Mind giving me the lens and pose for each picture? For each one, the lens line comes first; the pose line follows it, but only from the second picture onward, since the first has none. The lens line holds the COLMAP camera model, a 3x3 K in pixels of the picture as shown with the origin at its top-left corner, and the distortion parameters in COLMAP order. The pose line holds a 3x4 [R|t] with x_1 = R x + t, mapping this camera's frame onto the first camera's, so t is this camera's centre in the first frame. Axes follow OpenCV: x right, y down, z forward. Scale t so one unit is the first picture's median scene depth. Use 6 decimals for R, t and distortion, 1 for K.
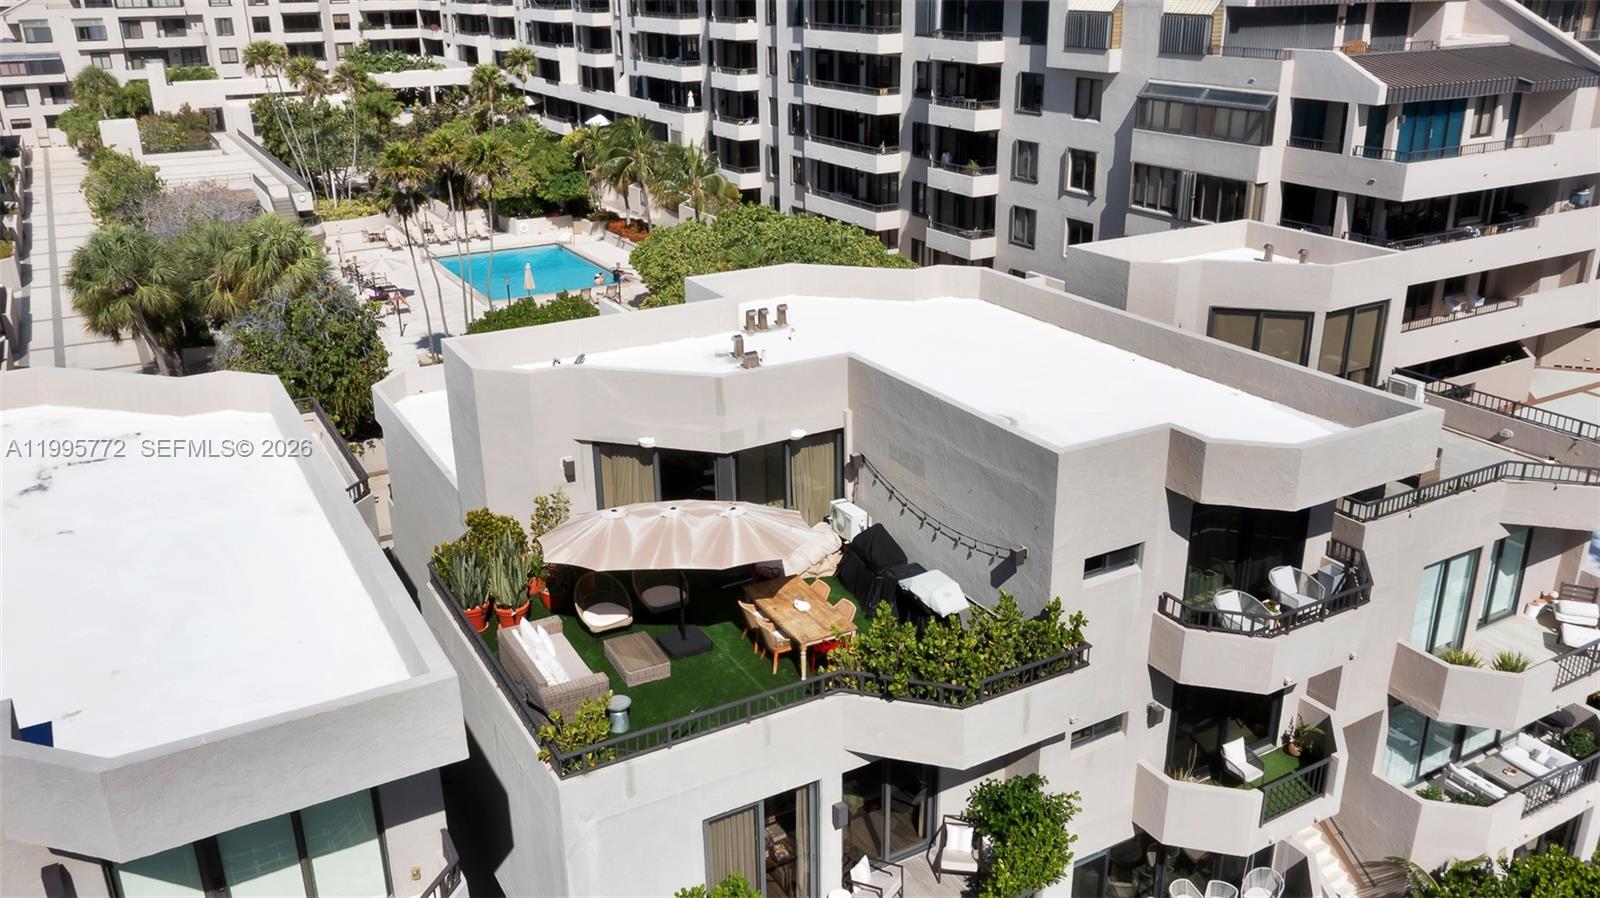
lens RADIAL K [[1285.0, 0, 790.9], [0, 1285.0, 443.0], [0, 0, 1]] dist [-0.009696, -0.000567]
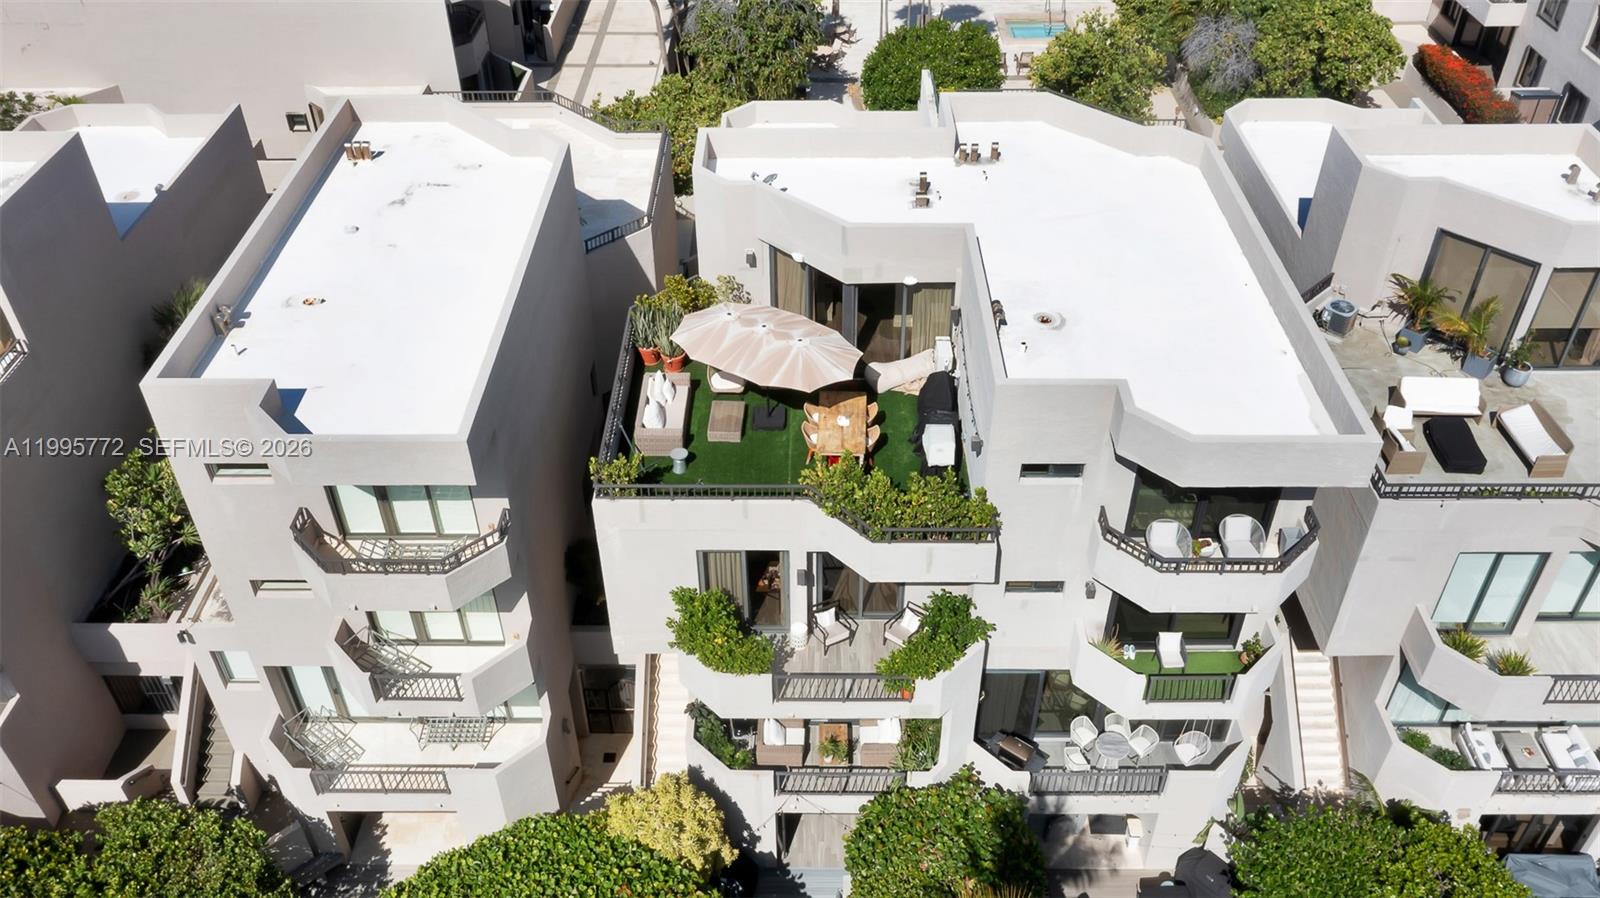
lens RADIAL K [[1285.0, 0, 771.3], [0, 1285.0, 450.2], [0, 0, 1]] dist [-0.009696, -0.000567]
pose [[0.861315, 0.316369, -0.397551, 0.443903], [-0.174519, 0.919088, 0.353300, -0.277085], [0.477158, -0.234923, 0.846836, -0.142336]]
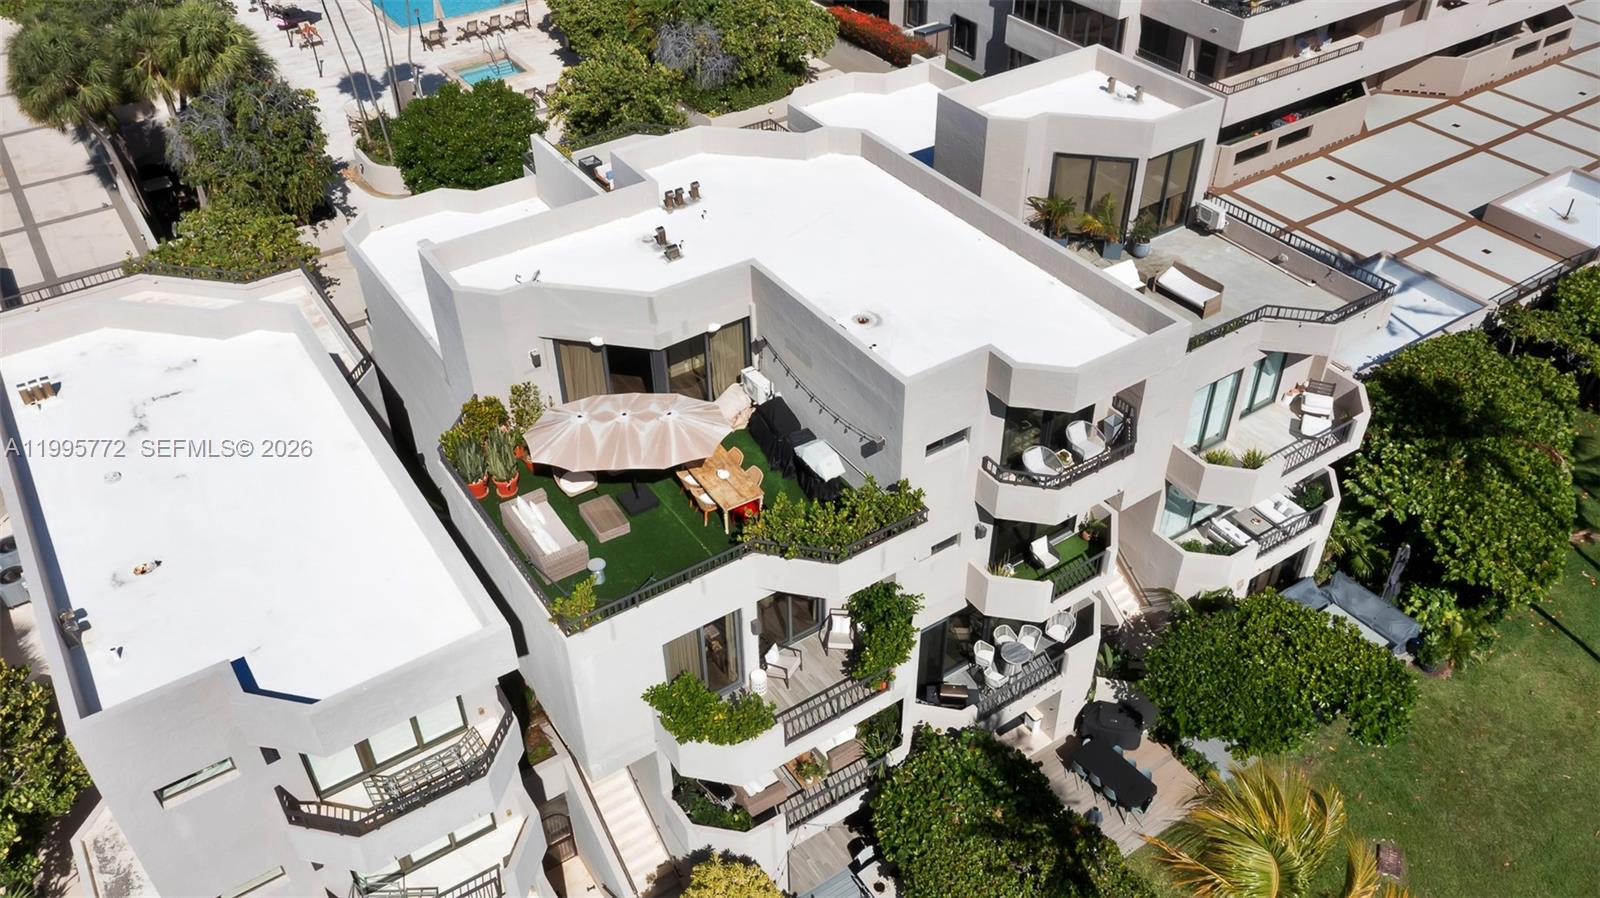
lens RADIAL K [[1285.0, 0, 789.2], [0, 1285.0, 456.9], [0, 0, 1]] dist [-0.009696, -0.000567]
pose [[0.997404, -0.047859, 0.053797, 0.005551], [0.028661, 0.949281, 0.313118, -0.292911], [-0.066054, -0.310764, 0.948189, -0.268572]]
